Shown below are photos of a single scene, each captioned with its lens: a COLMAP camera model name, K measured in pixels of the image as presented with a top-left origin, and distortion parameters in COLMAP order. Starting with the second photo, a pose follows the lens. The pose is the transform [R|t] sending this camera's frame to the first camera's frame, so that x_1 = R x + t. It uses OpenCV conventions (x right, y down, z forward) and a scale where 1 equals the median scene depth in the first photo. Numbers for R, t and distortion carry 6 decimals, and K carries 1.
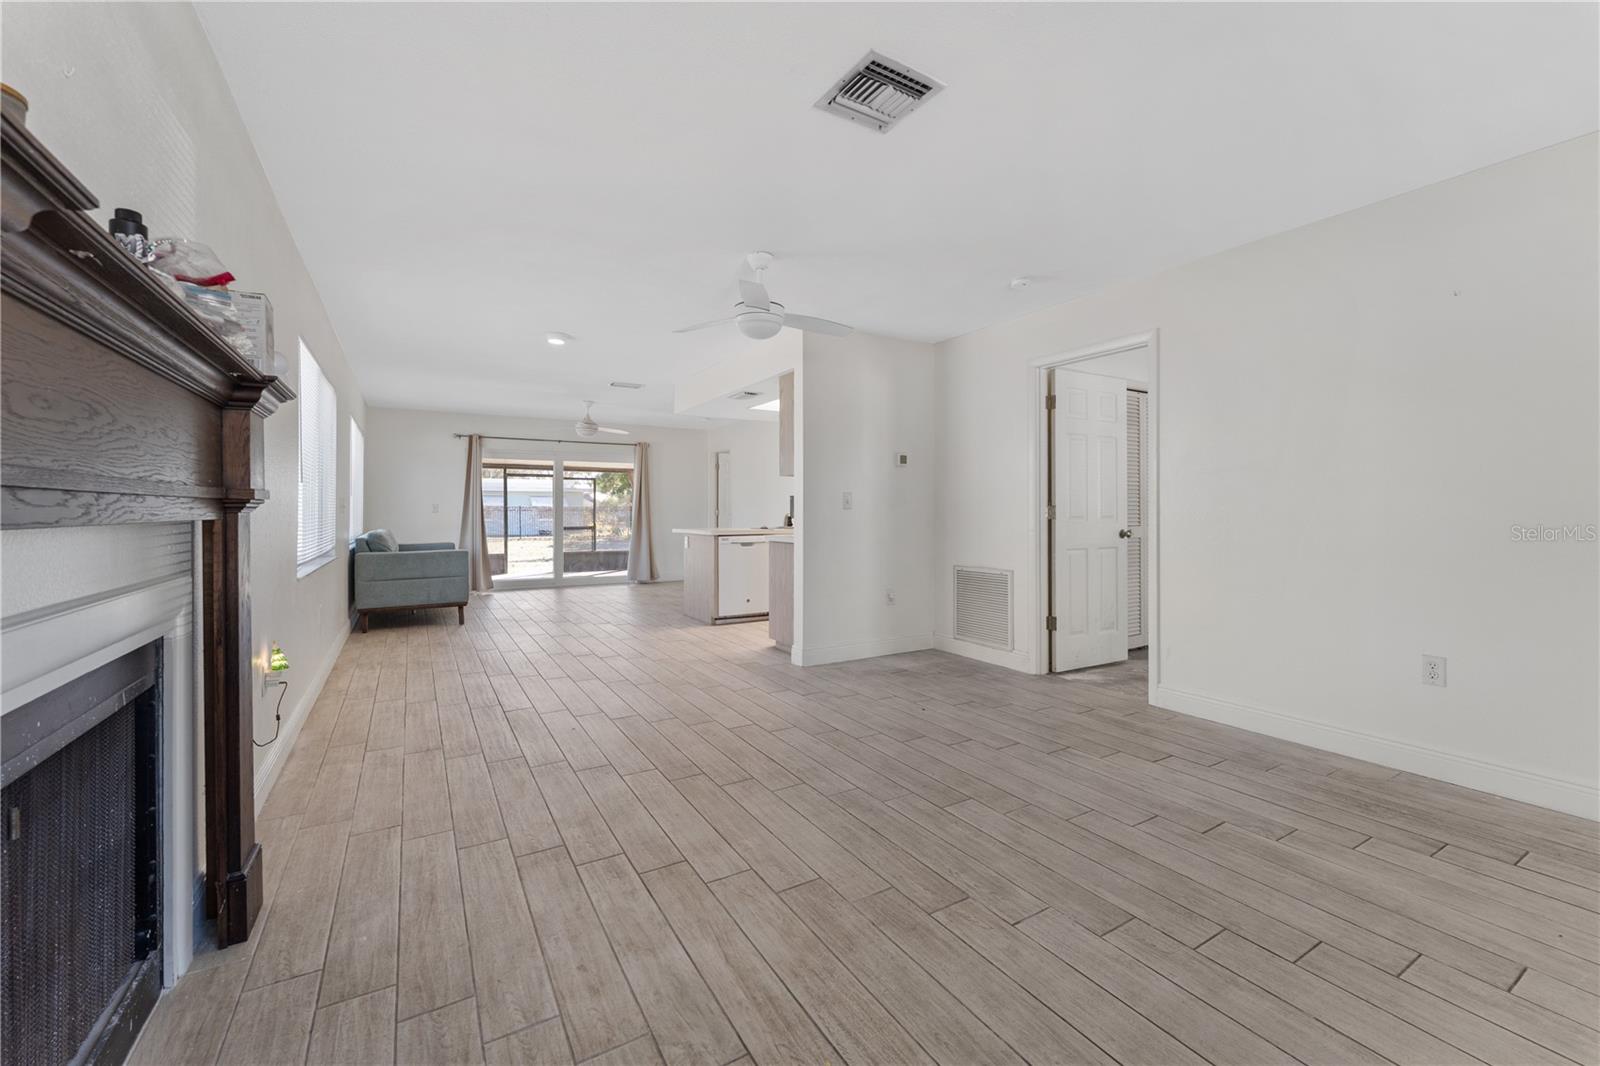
lens RADIAL K [[648.9, 0, 798.2], [0, 648.9, 523.7], [0, 0, 1]] dist [0.000093, -0.000172]
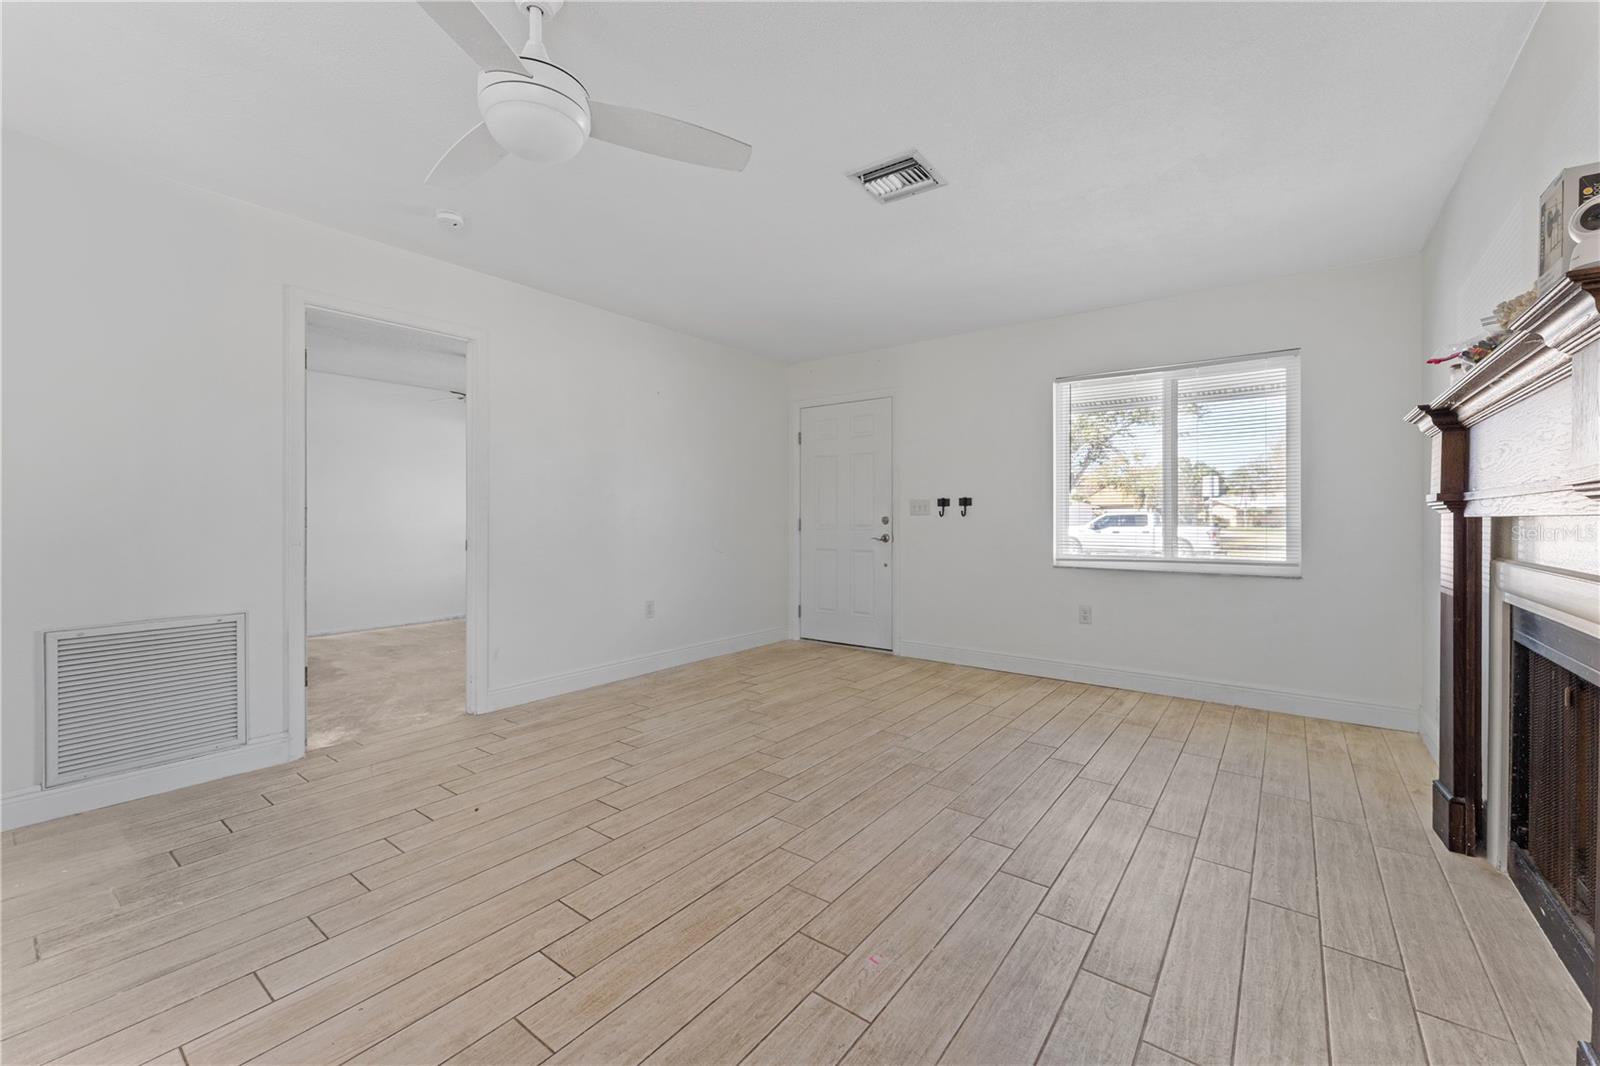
lens RADIAL K [[648.9, 0, 798.2], [0, 648.9, 523.7], [0, 0, 1]] dist [0.000093, -0.000172]
pose [[-0.375839, -0.006024, 0.926665, -0.807547], [0.020368, 0.999684, 0.014760, -0.017076], [-0.926461, 0.024421, -0.375597, 1.376789]]
